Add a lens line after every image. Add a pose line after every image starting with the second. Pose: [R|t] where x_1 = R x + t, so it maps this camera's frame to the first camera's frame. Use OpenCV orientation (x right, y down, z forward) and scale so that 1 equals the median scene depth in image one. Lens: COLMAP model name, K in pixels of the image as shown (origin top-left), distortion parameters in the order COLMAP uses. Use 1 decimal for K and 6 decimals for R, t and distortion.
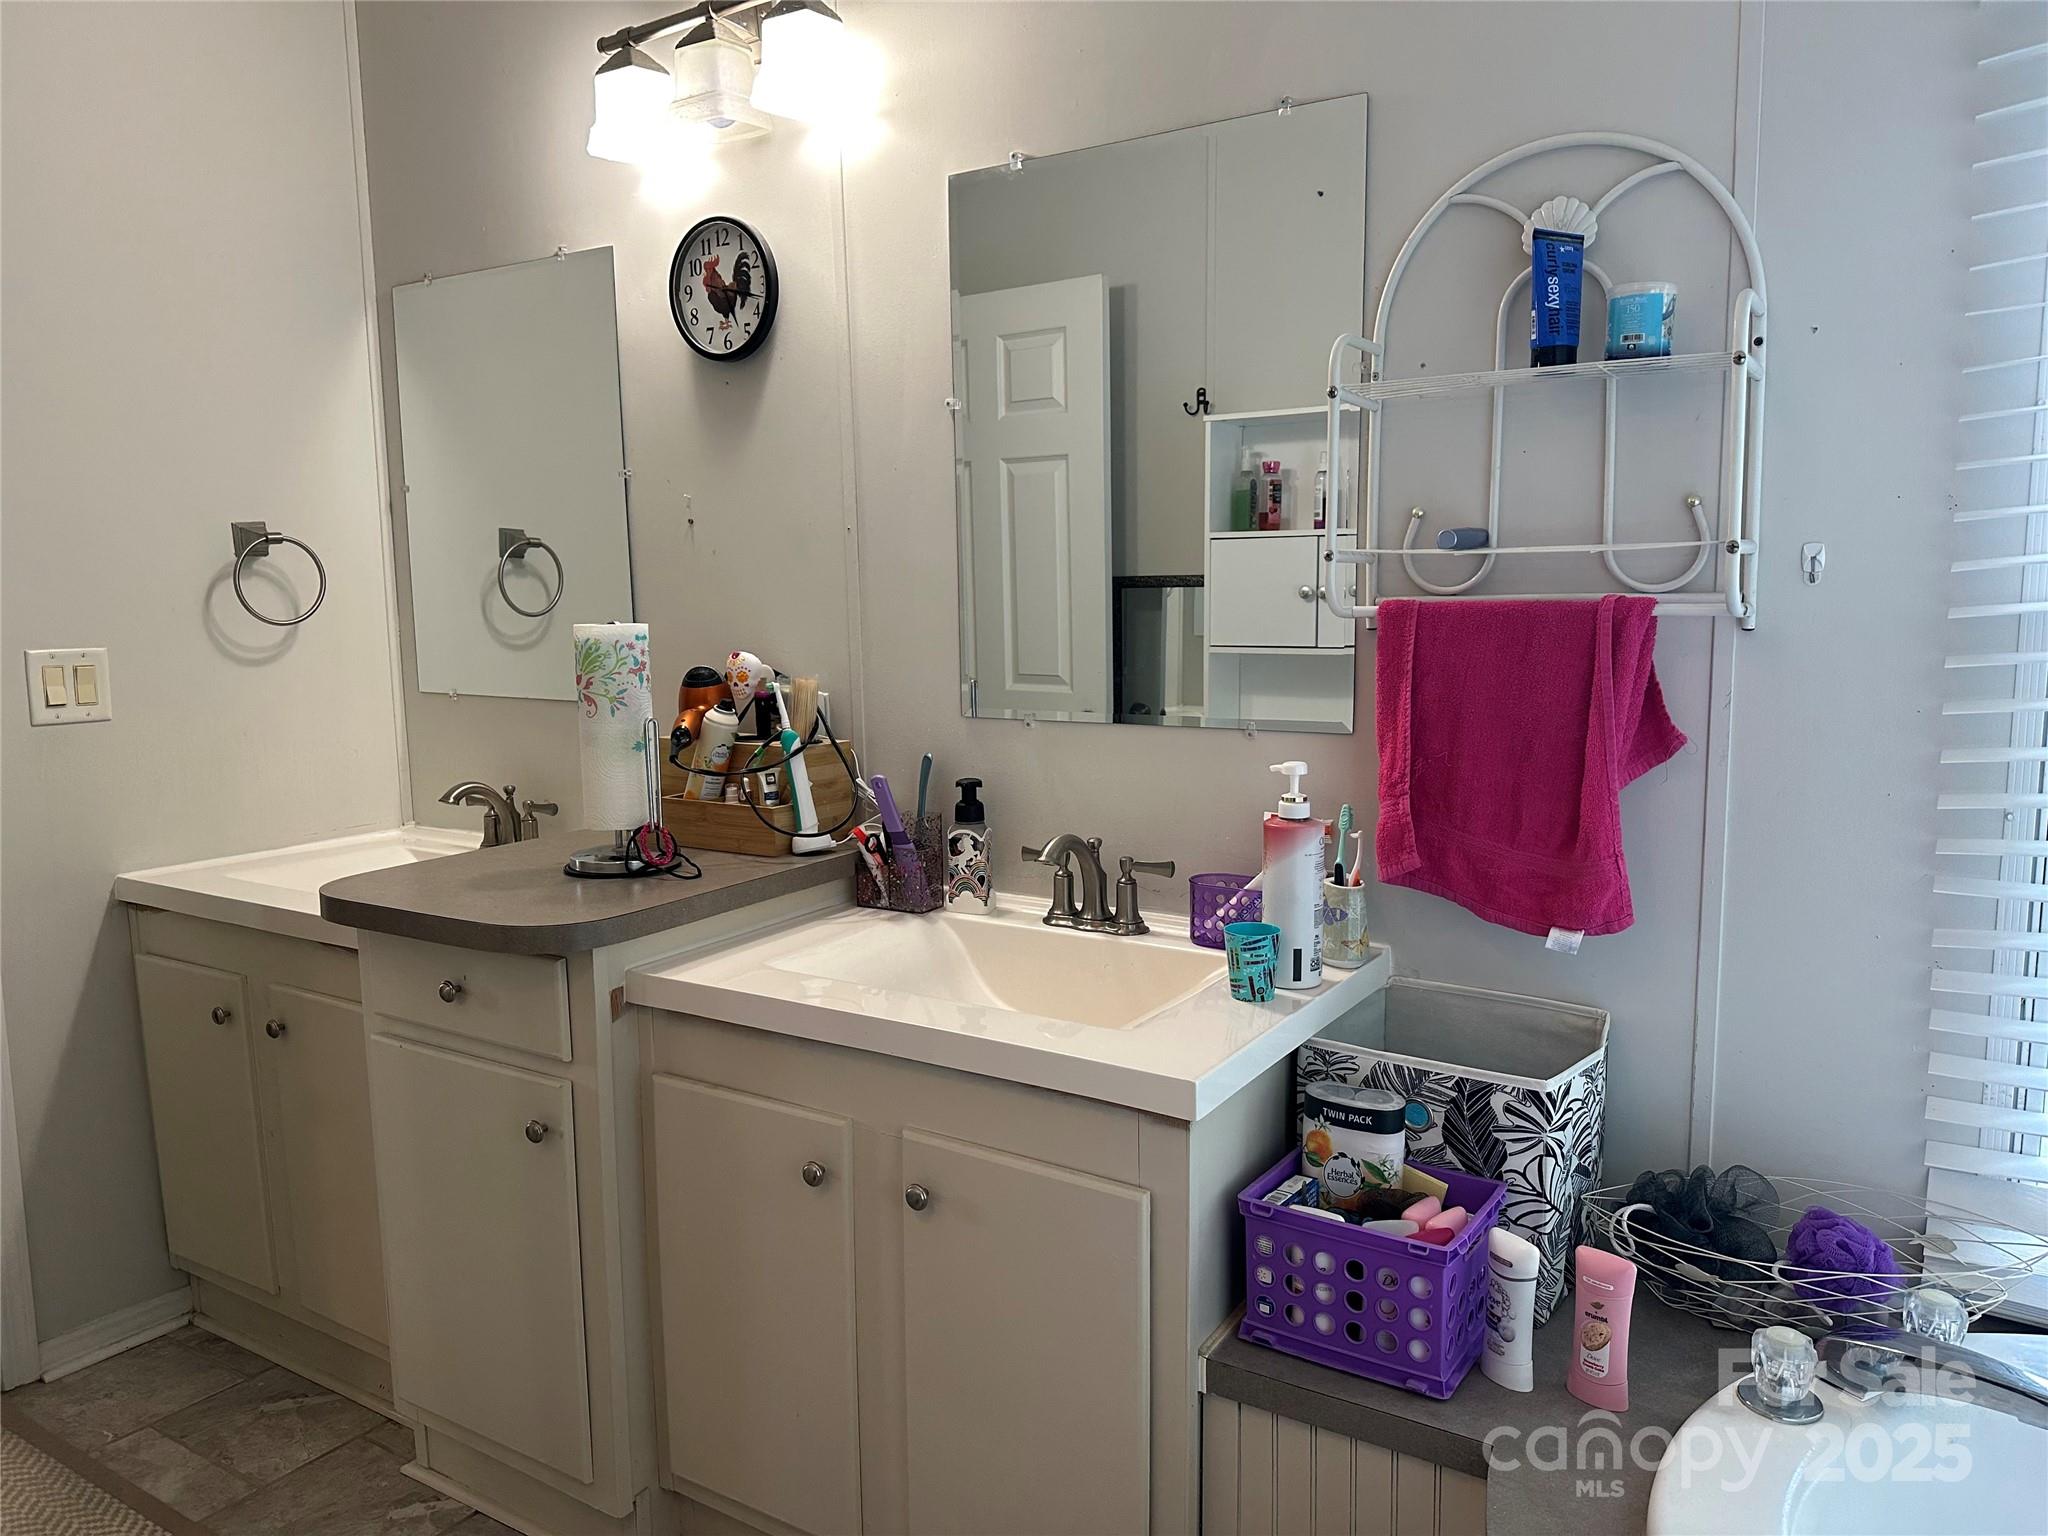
lens RADIAL K [[1461.2, 0, 1035.3], [0, 1461.2, 774.8], [0, 0, 1]] dist [0.052406, -0.064473]
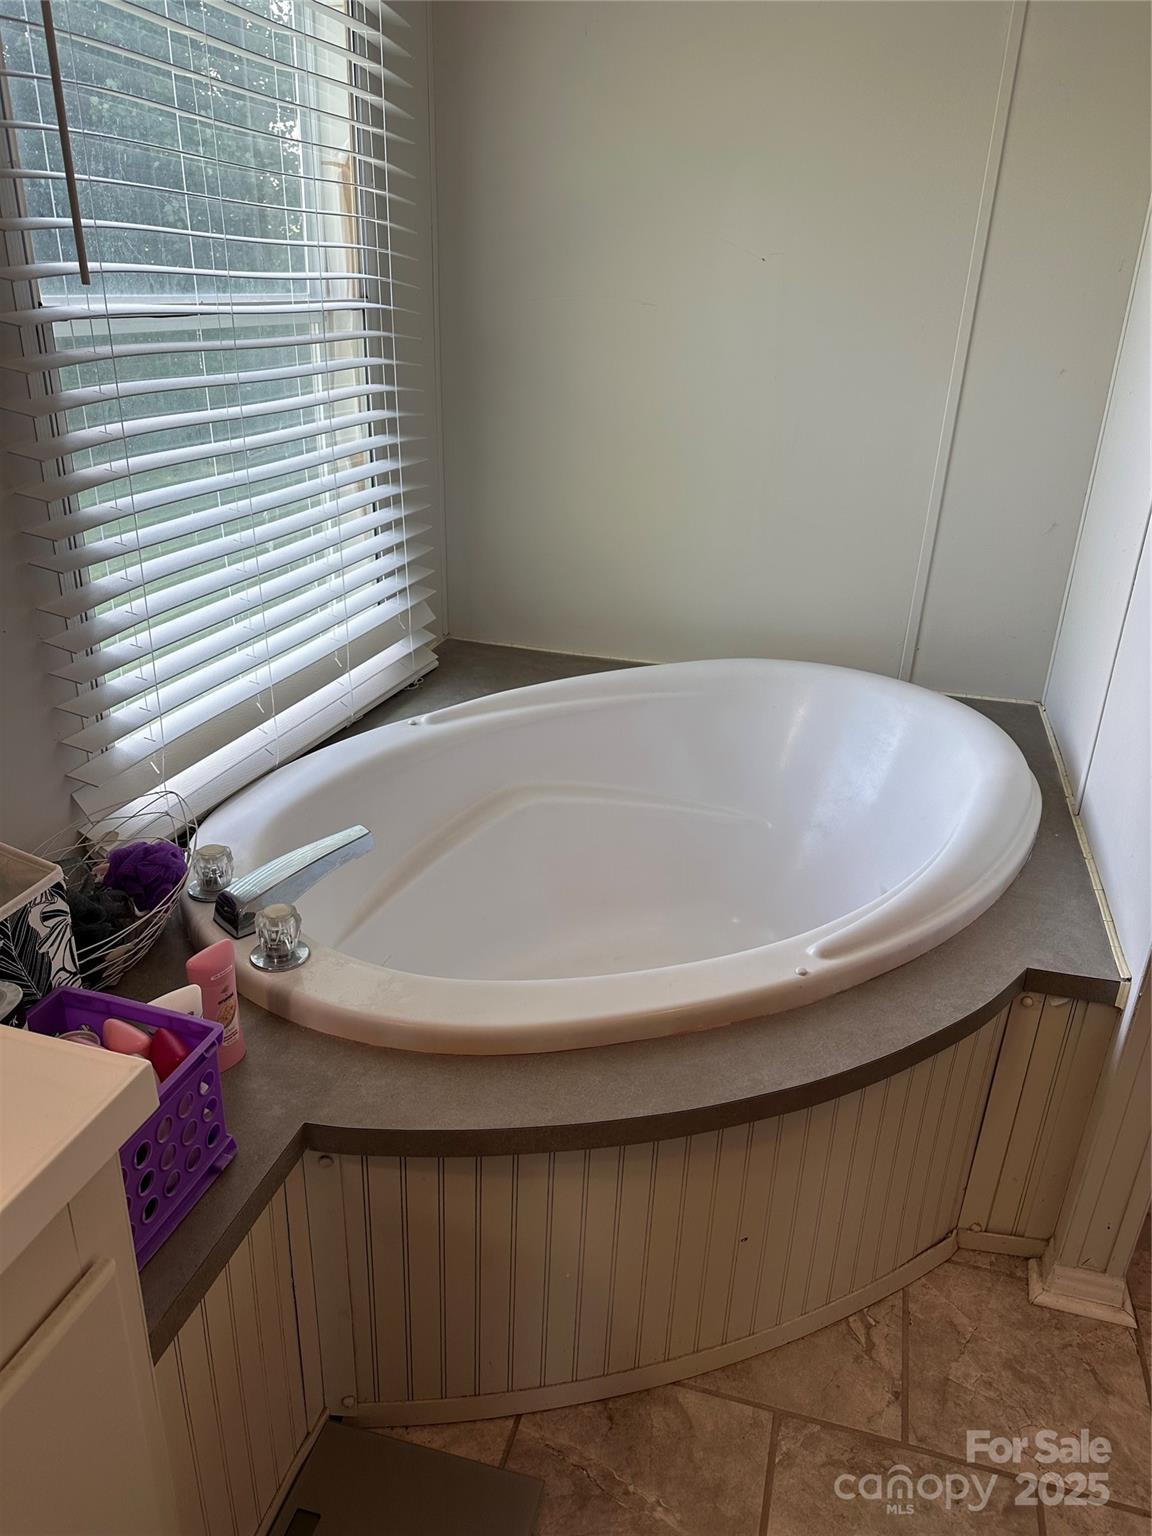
lens RADIAL K [[1095.9, 0, 591.2], [0, 1095.9, 778.6], [0, 0, 1]] dist [0.052406, -0.064473]
pose [[-0.302337, -0.389879, 0.869820, -0.231004], [0.098197, 0.894930, 0.435267, -0.077309], [-0.948130, 0.217011, -0.232285, 0.547785]]
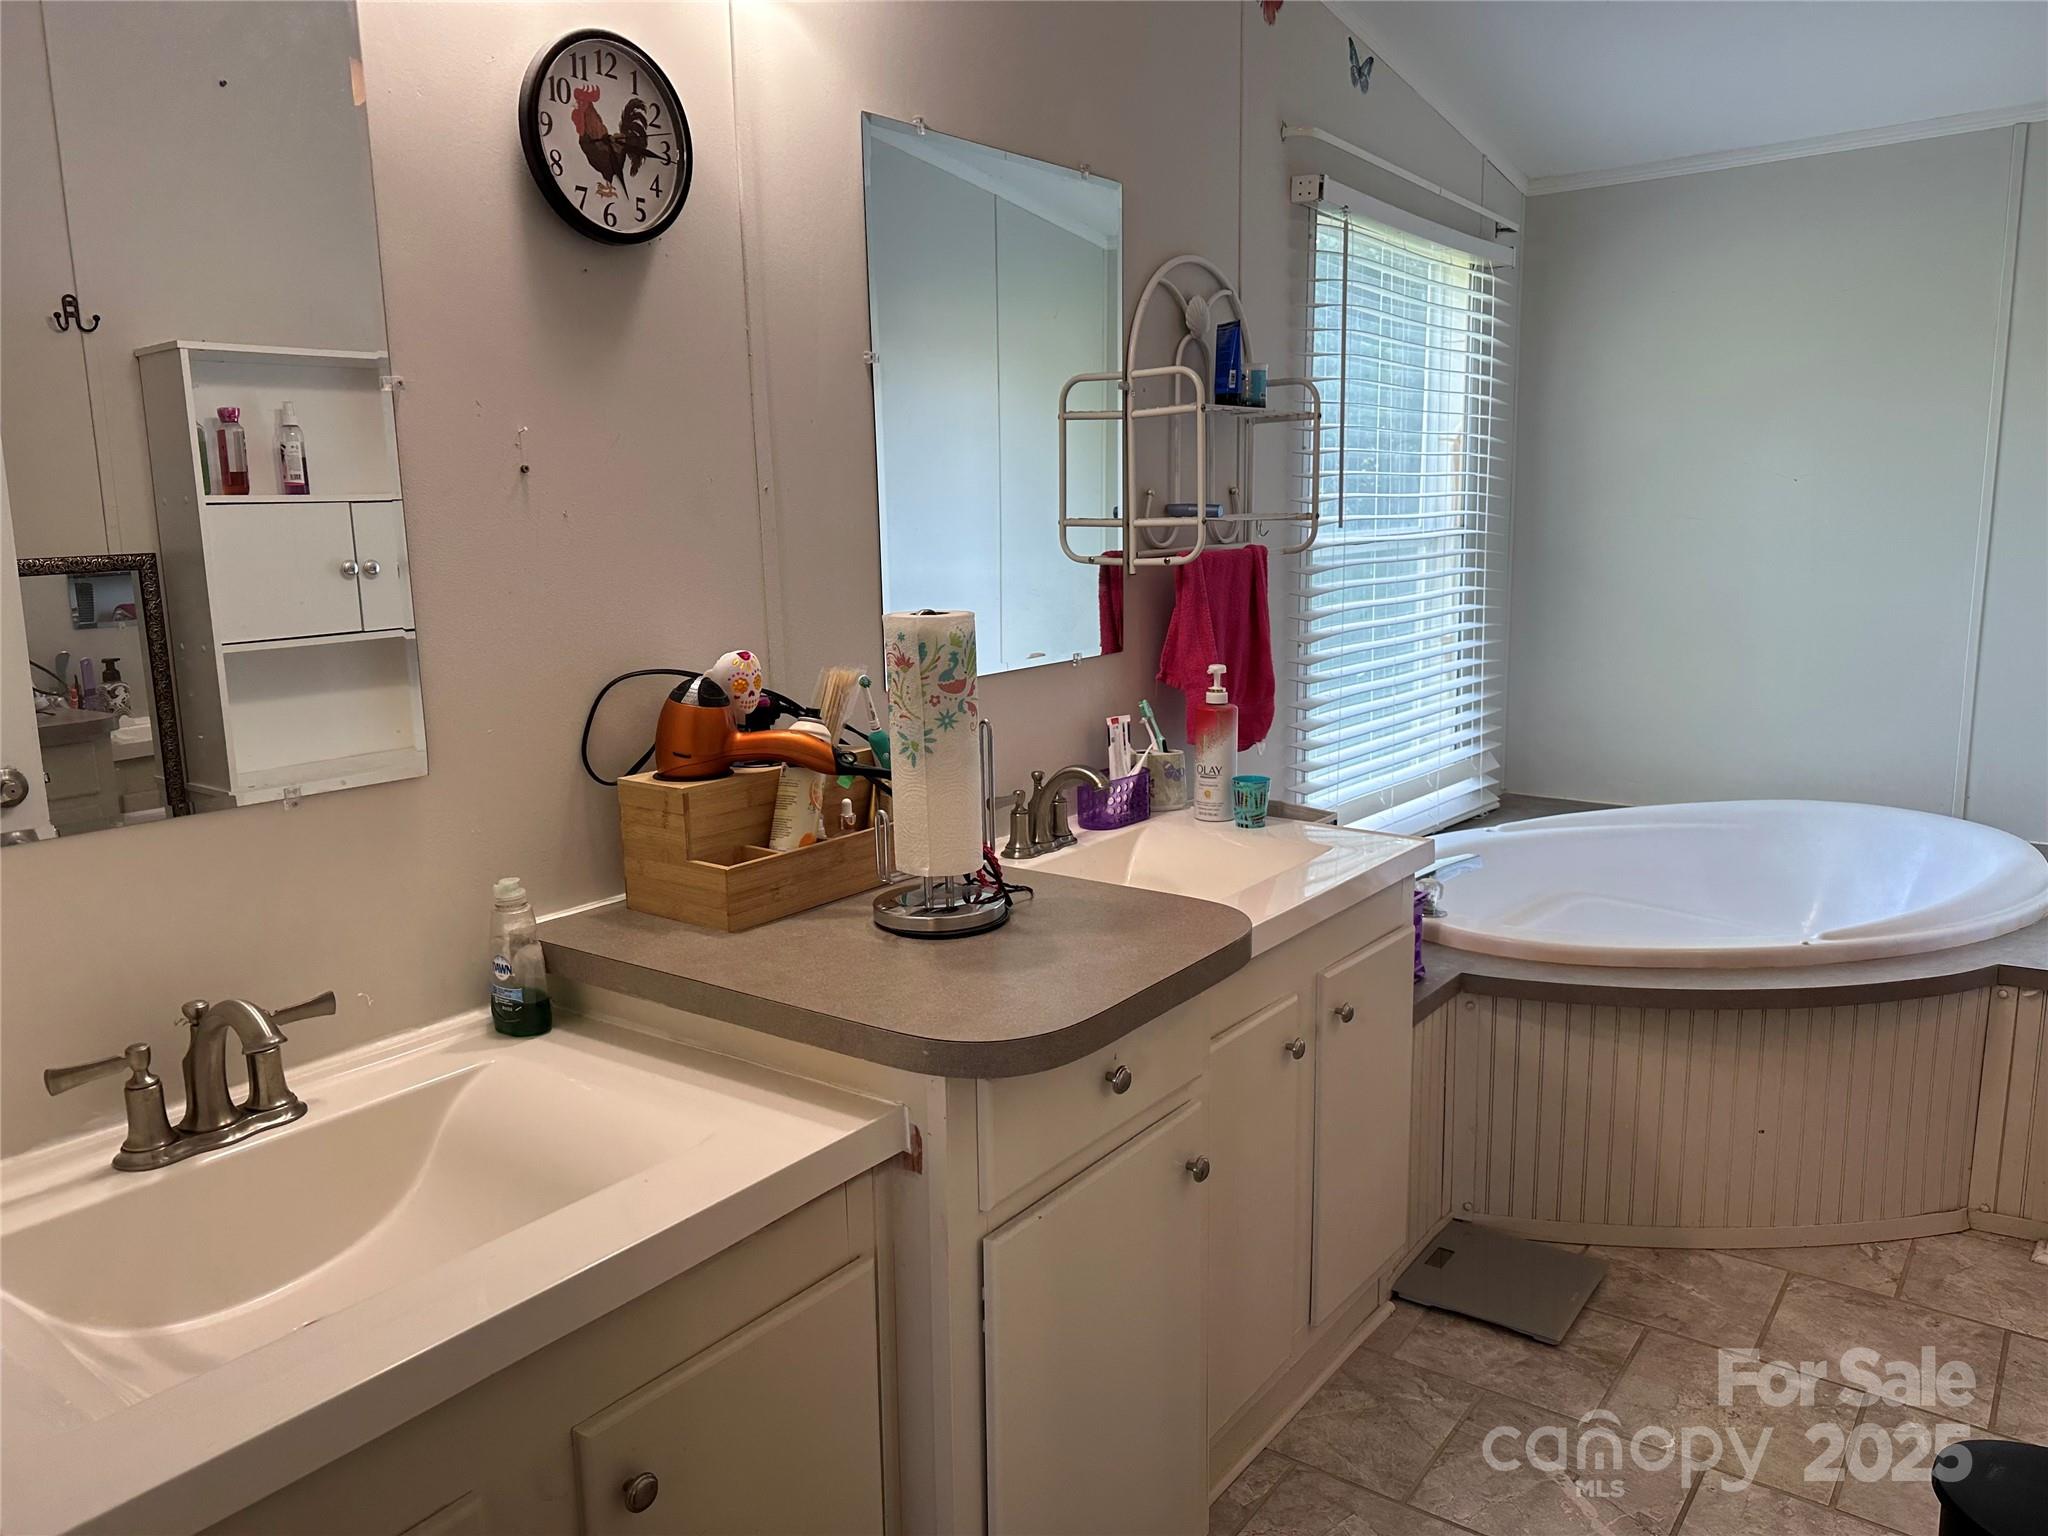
lens RADIAL K [[1461.2, 0, 1017.7], [0, 1461.2, 752.0], [0, 0, 1]] dist [0.052406, -0.064473]
pose [[0.081840, -0.153560, 0.984744, -0.930430], [0.155868, 0.977873, 0.139534, -0.114108], [-0.984382, 0.142070, 0.103965, 0.780532]]
